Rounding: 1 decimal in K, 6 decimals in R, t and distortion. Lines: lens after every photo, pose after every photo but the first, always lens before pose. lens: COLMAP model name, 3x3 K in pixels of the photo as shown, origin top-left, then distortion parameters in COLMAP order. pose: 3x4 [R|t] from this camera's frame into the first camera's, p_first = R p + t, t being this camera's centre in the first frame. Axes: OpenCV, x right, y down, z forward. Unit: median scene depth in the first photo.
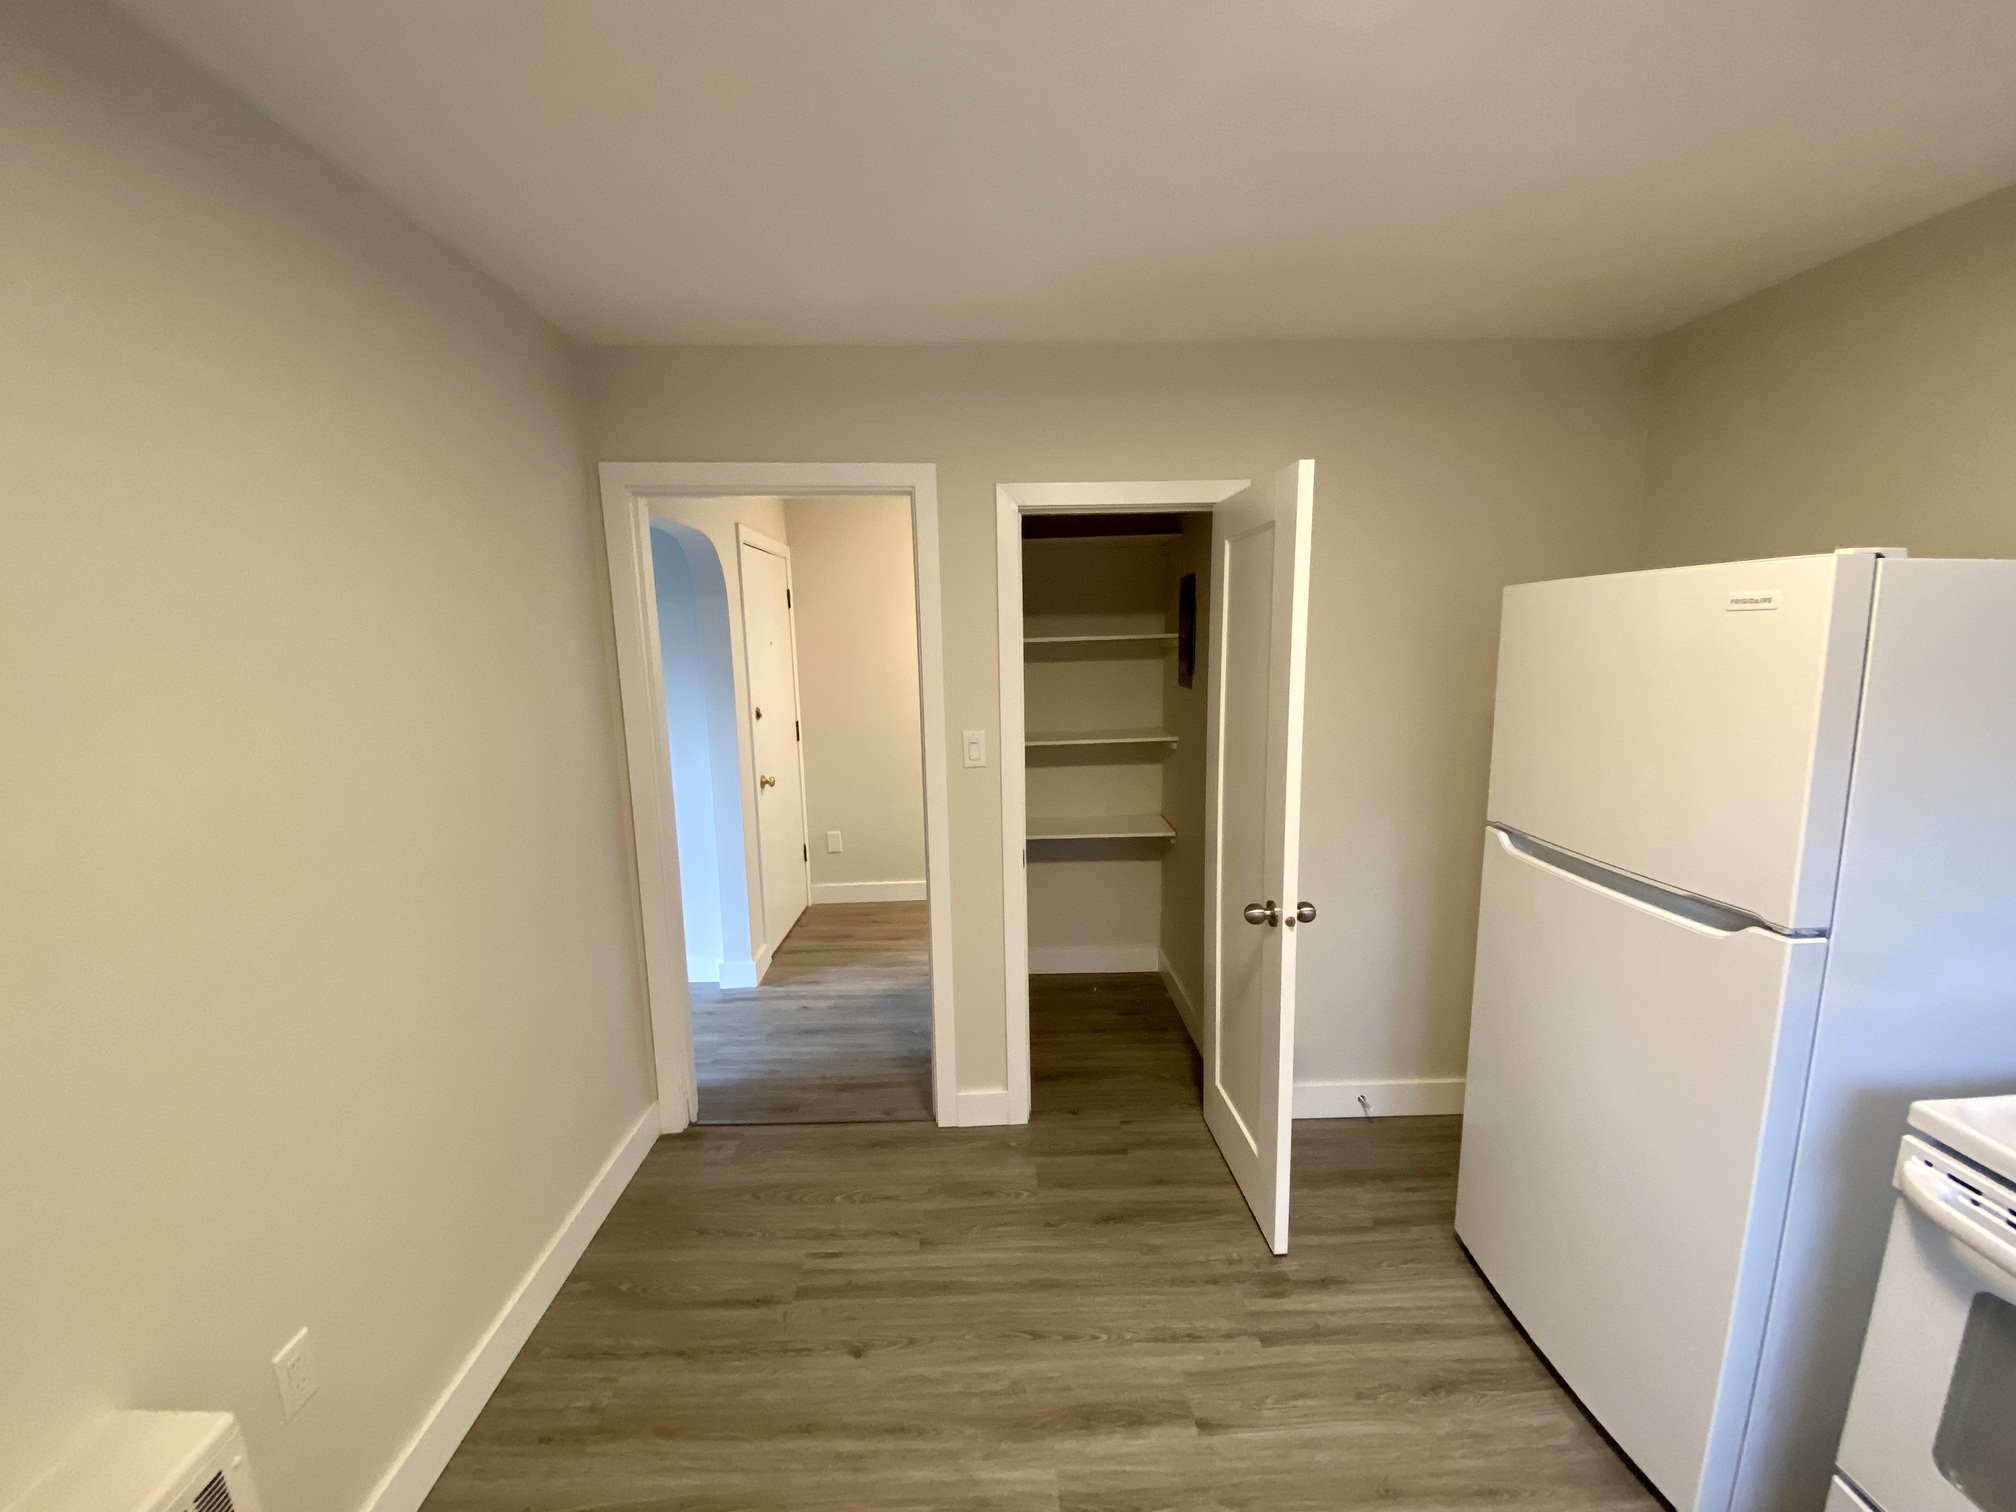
lens RADIAL K [[824.4, 0, 1000.5], [0, 824.4, 763.2], [0, 0, 1]] dist [0.051617, -0.037097]
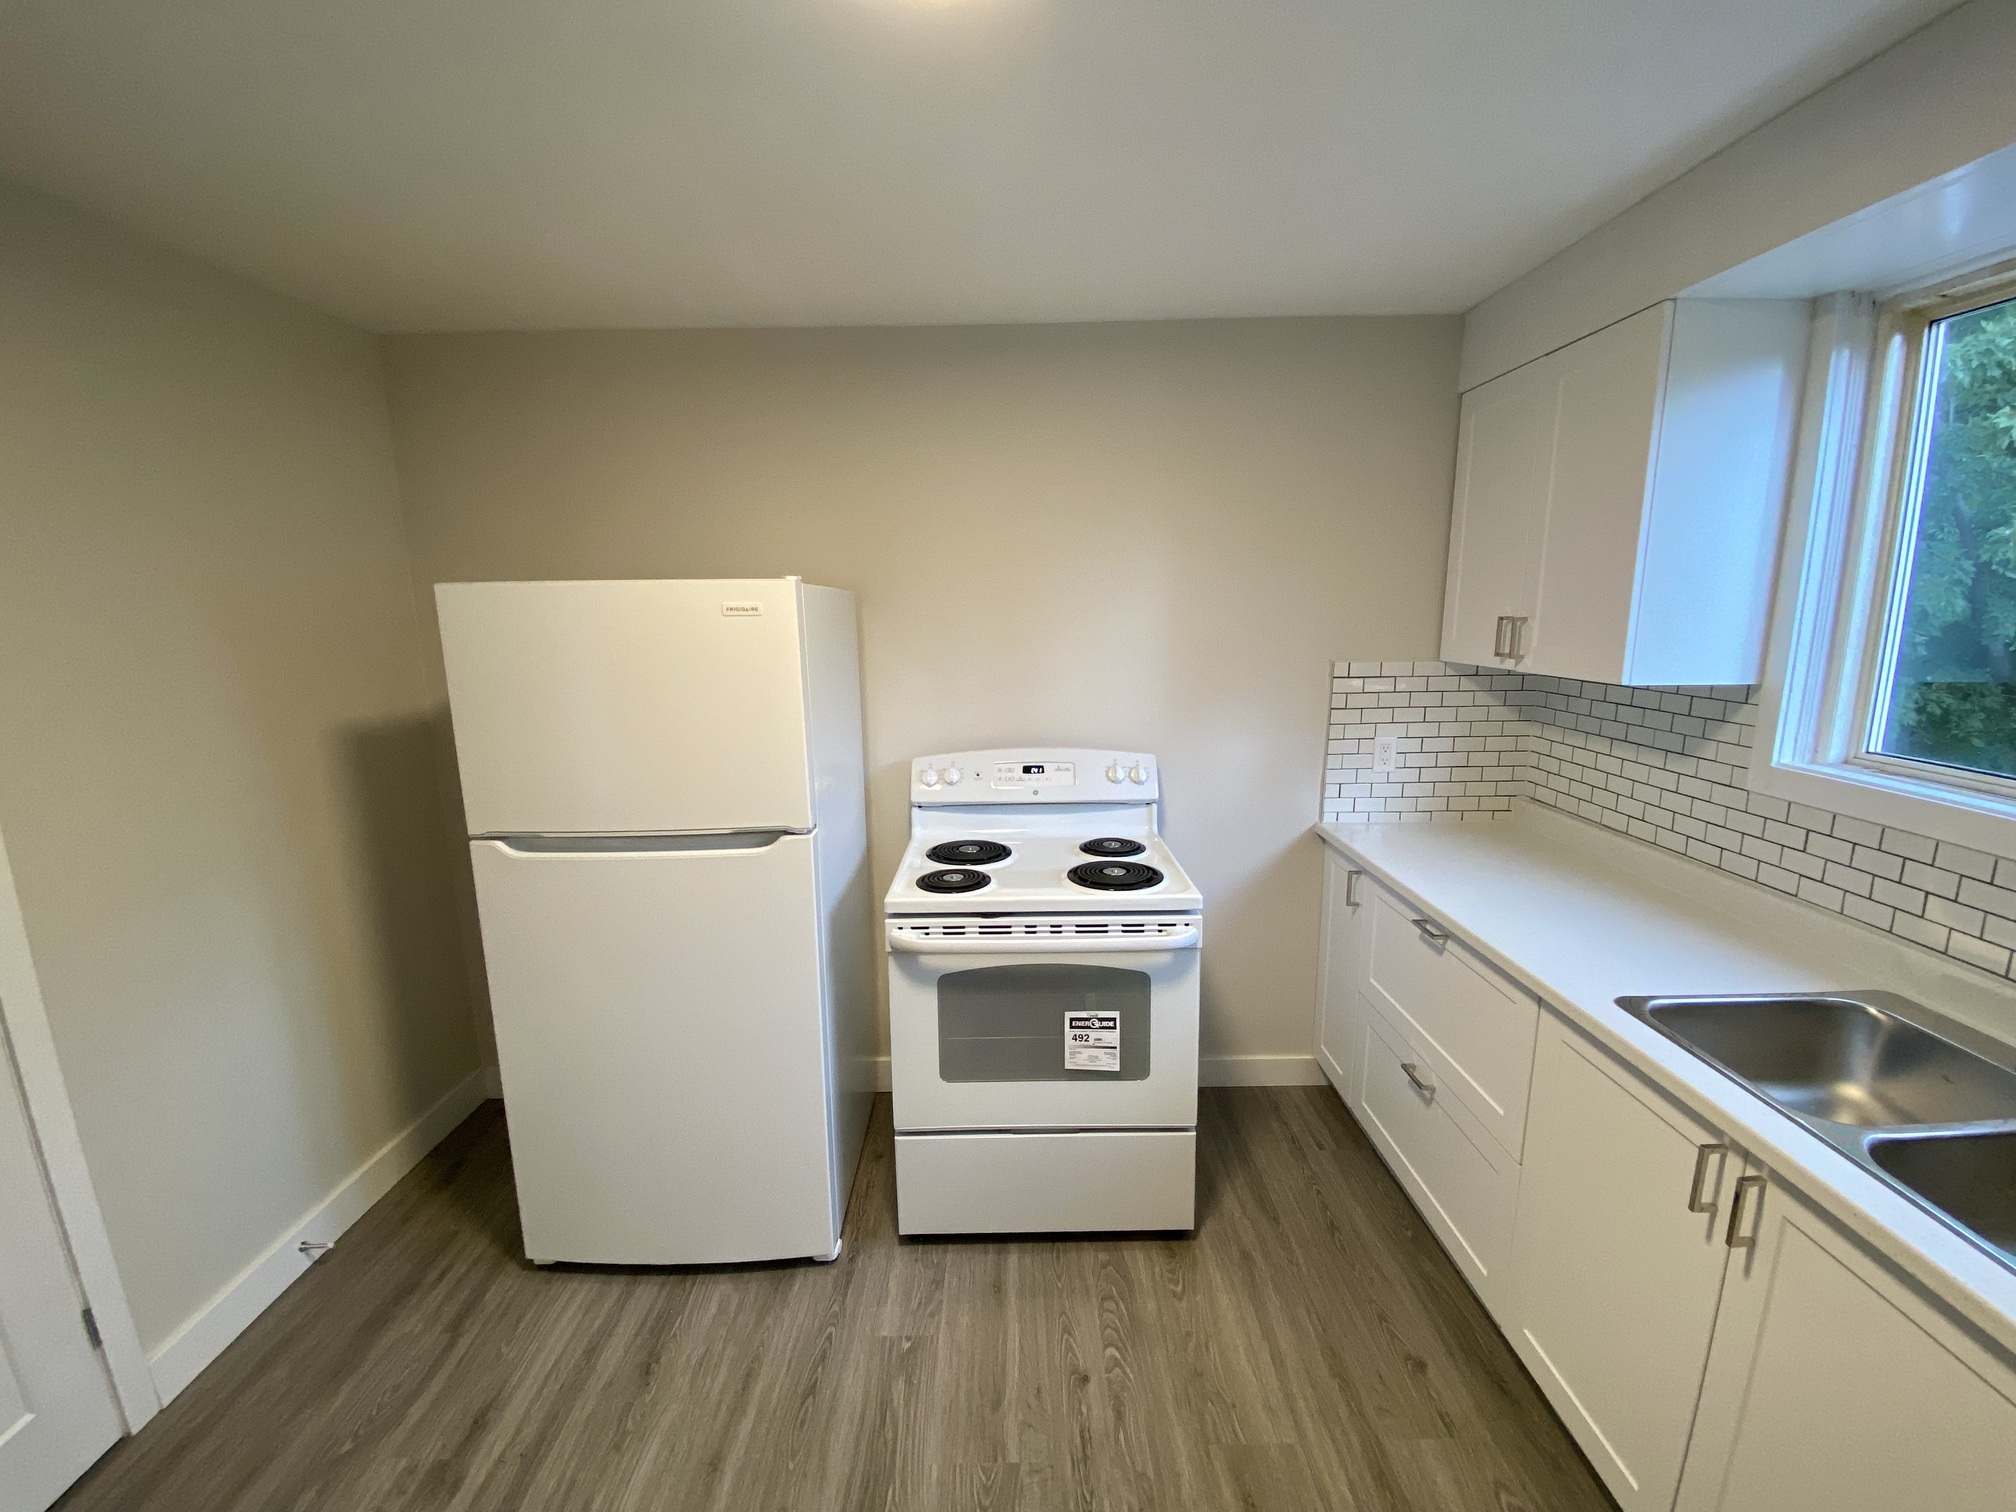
lens RADIAL K [[824.4, 0, 1000.5], [0, 824.4, 763.2], [0, 0, 1]] dist [0.051617, -0.037097]
pose [[0.021163, -0.172381, 0.984803, -0.330448], [0.164494, 0.972200, 0.166640, -0.071703], [-0.986151, 0.158467, 0.048931, 0.379333]]
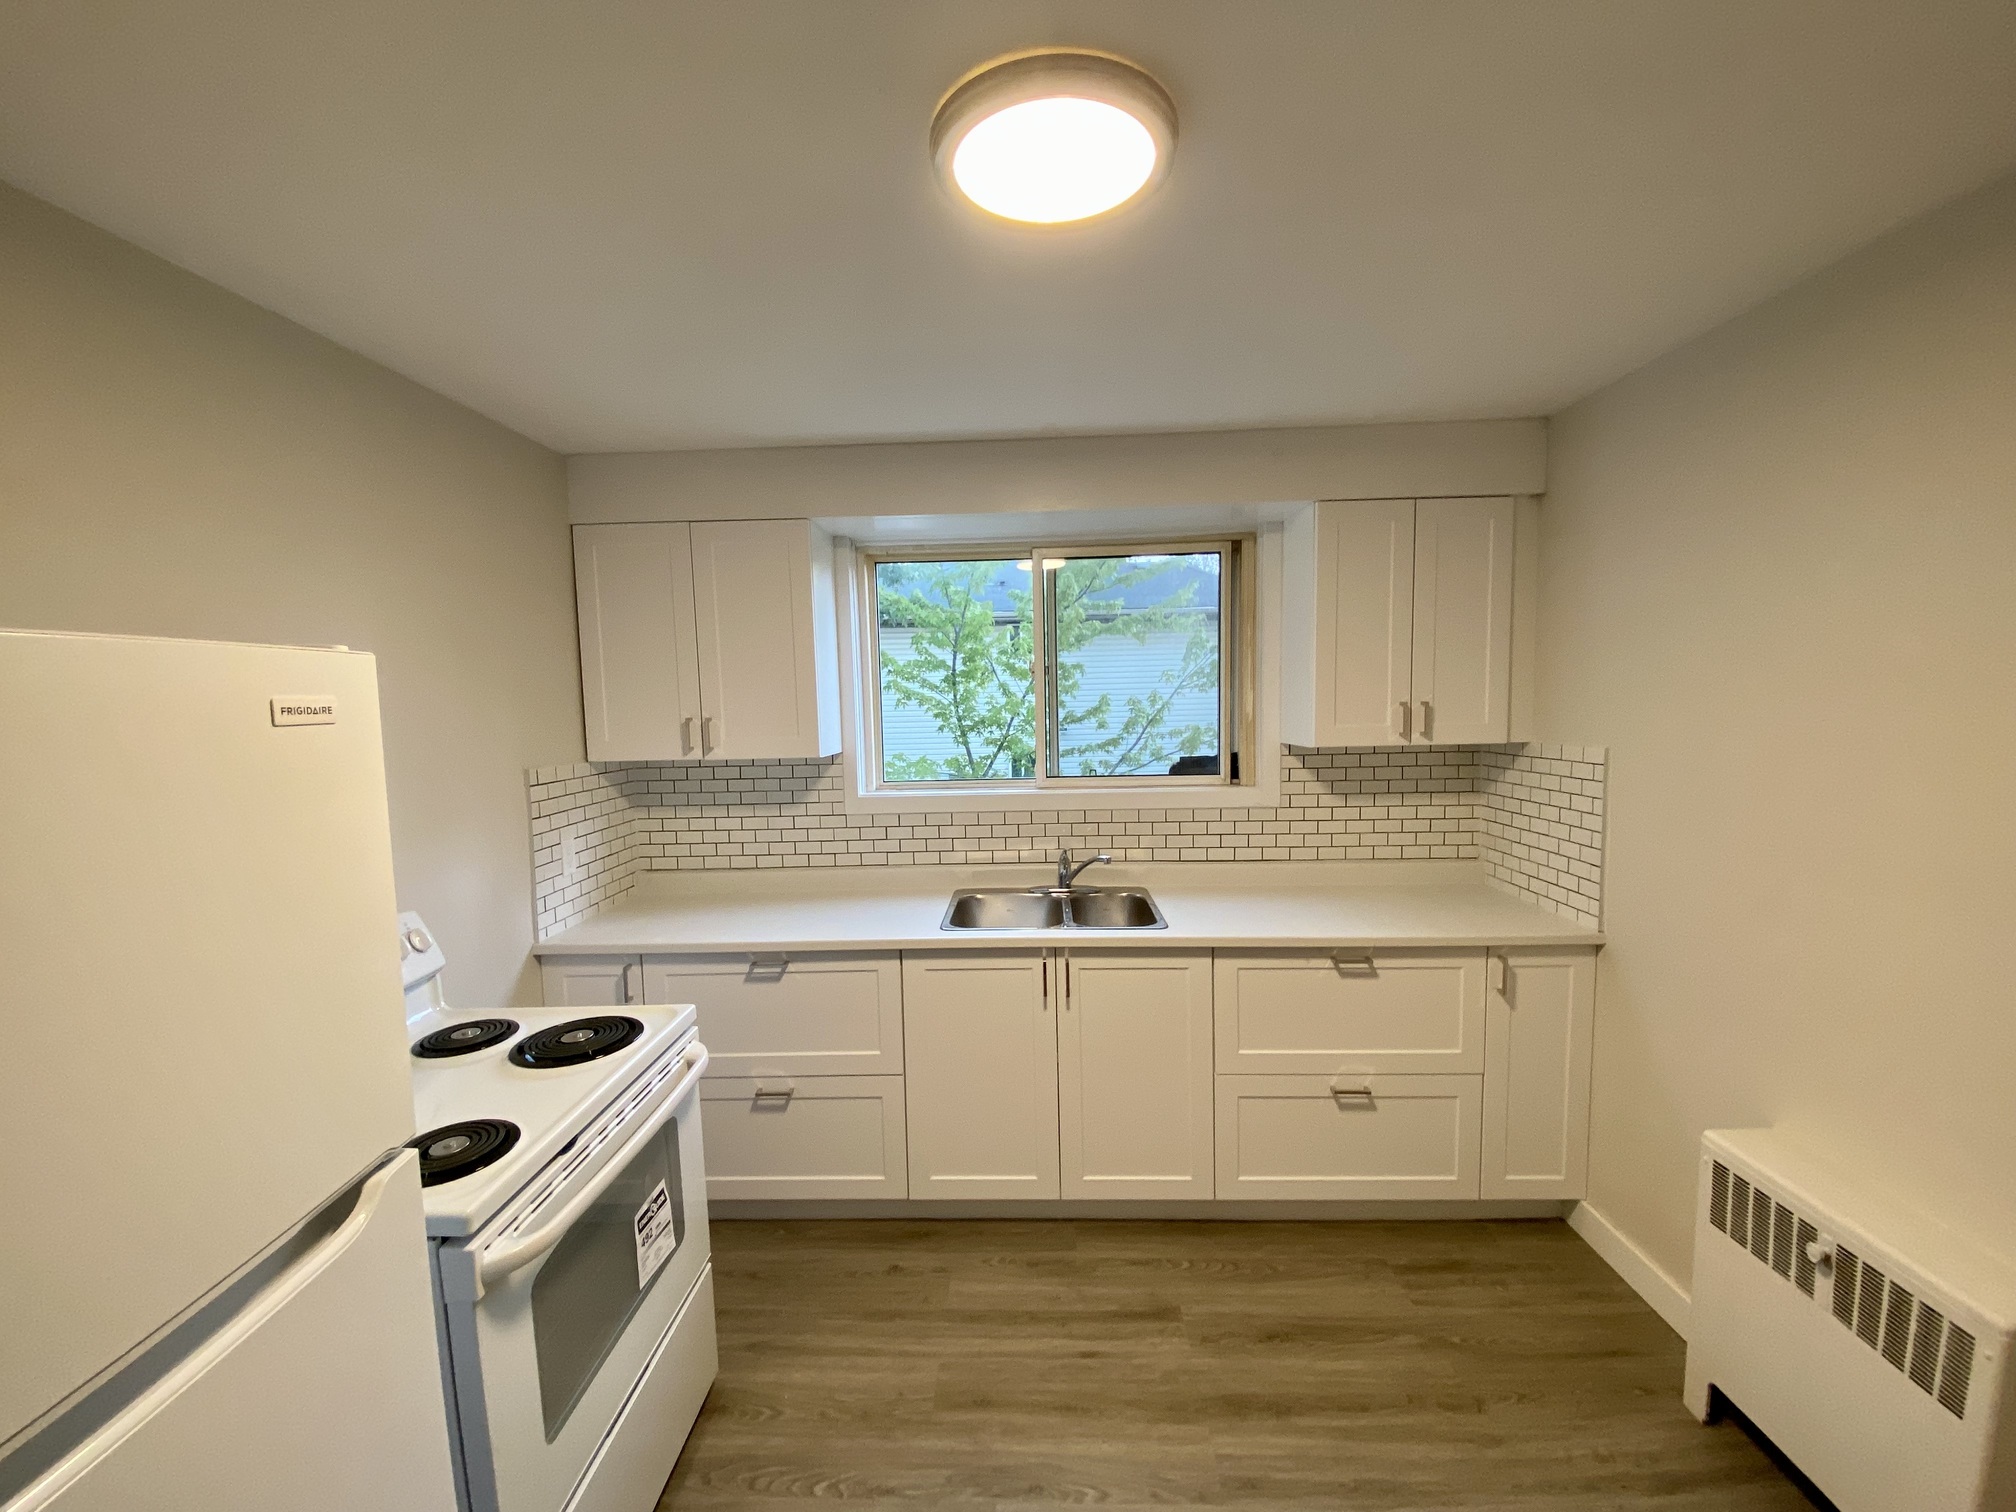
lens RADIAL K [[824.4, 0, 1000.5], [0, 824.4, 763.2], [0, 0, 1]] dist [0.051617, -0.037097]
pose [[-0.996742, 0.037345, 0.071489, 0.225308], [0.053017, 0.971319, 0.231796, -0.190565], [-0.060783, 0.234831, -0.970134, 1.098552]]
